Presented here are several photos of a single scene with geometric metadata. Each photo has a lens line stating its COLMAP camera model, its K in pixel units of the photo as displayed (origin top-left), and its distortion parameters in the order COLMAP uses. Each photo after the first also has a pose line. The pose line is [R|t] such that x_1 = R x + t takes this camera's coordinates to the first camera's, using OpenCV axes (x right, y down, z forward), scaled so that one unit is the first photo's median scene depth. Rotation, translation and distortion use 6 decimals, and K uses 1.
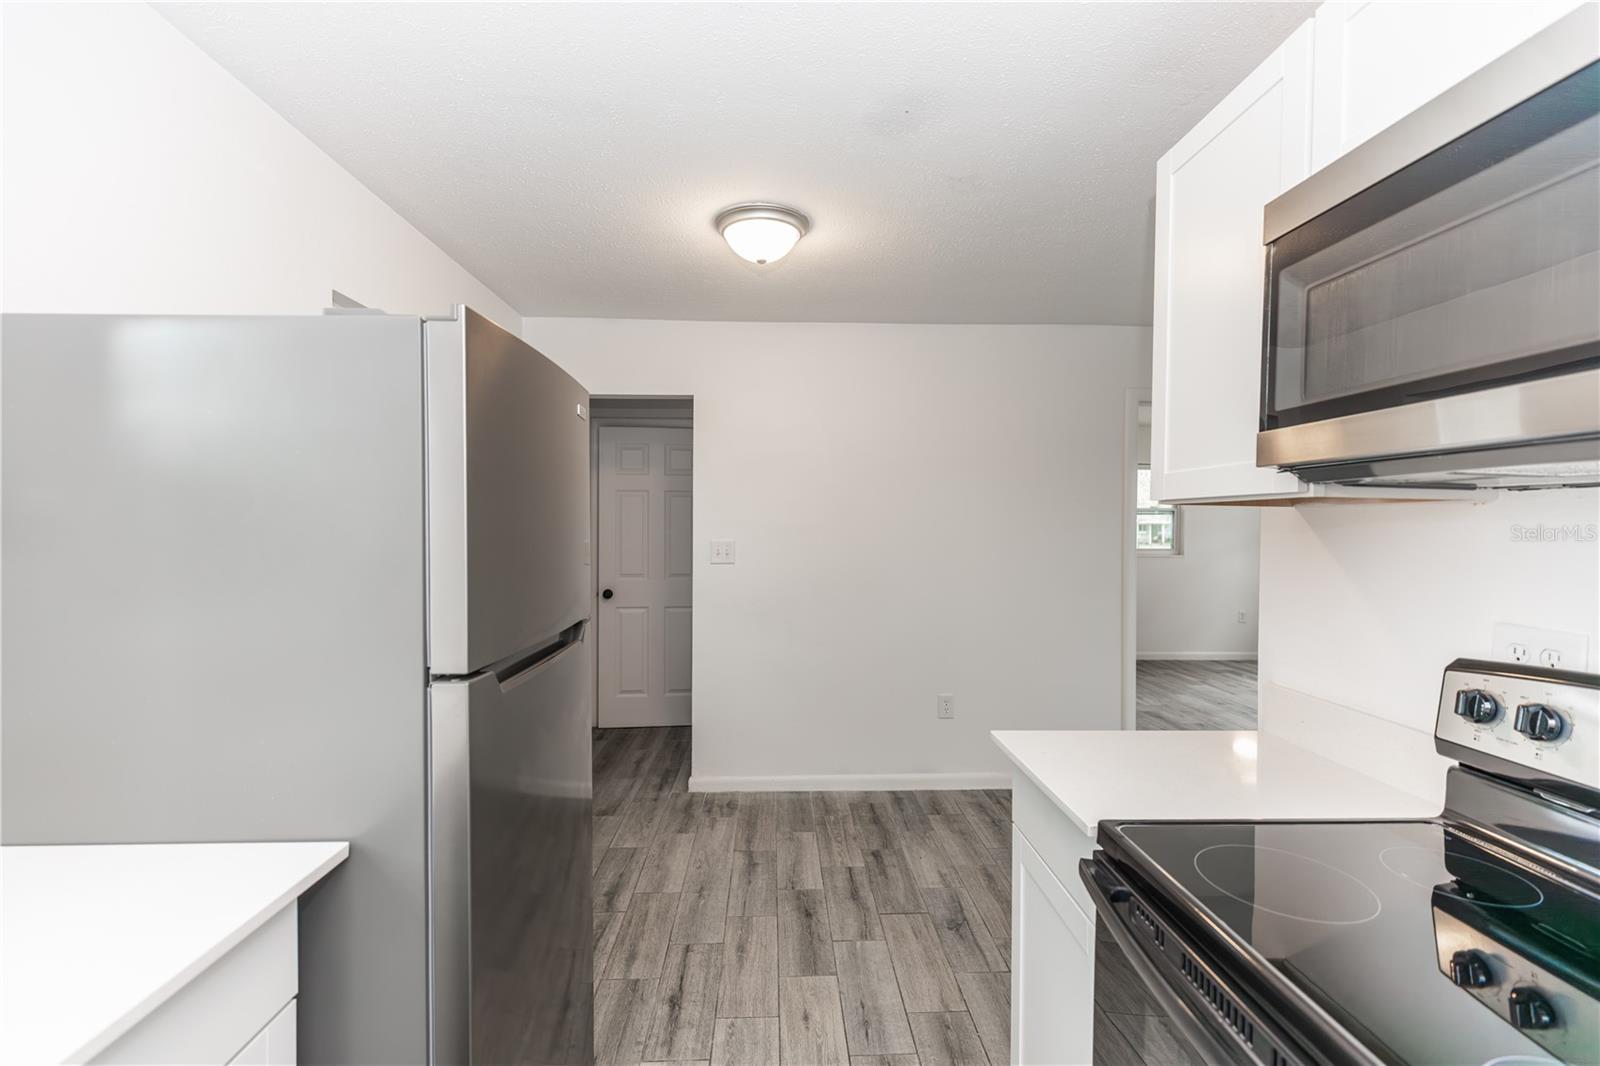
lens RADIAL K [[707.8, 0, 799.5], [0, 707.8, 533.6], [0, 0, 1]] dist [0.013164, -0.000236]
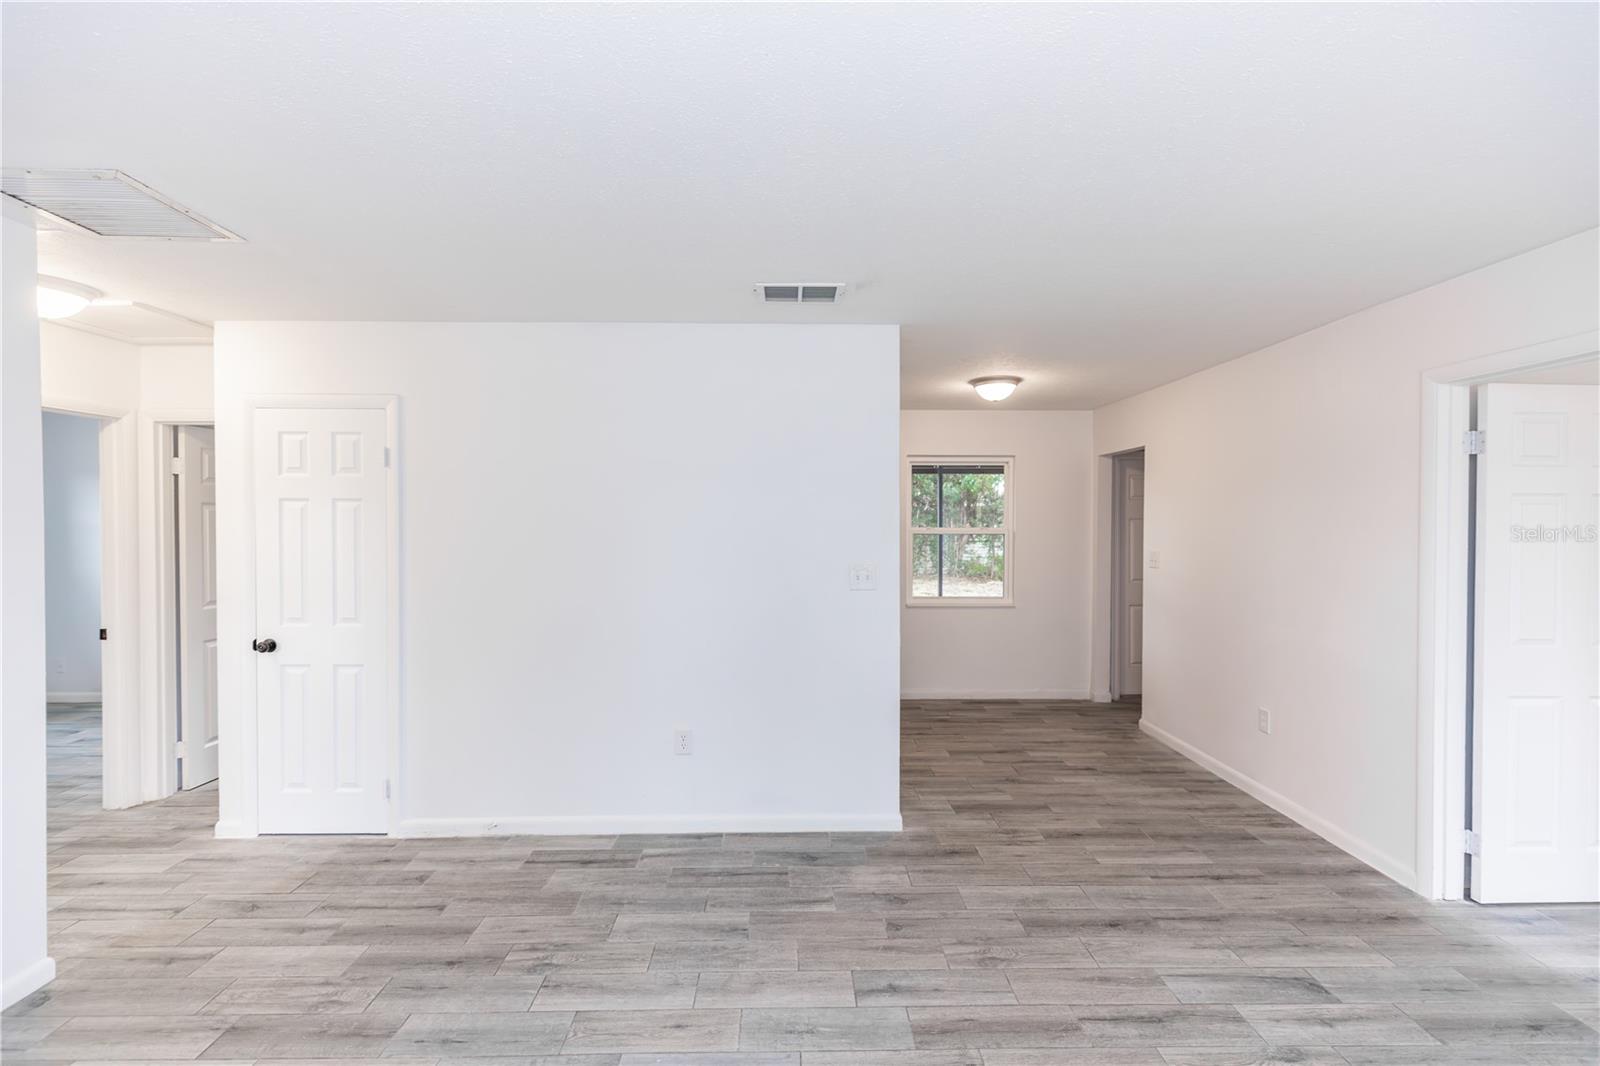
lens RADIAL K [[707.8, 0, 802.1], [0, 707.8, 536.0], [0, 0, 1]] dist [0.013164, -0.000236]
pose [[-0.026379, 0.011914, -0.999581, 1.436180], [-0.012743, 0.999844, 0.012254, -0.029922], [0.999571, 0.013061, -0.026223, 0.409917]]
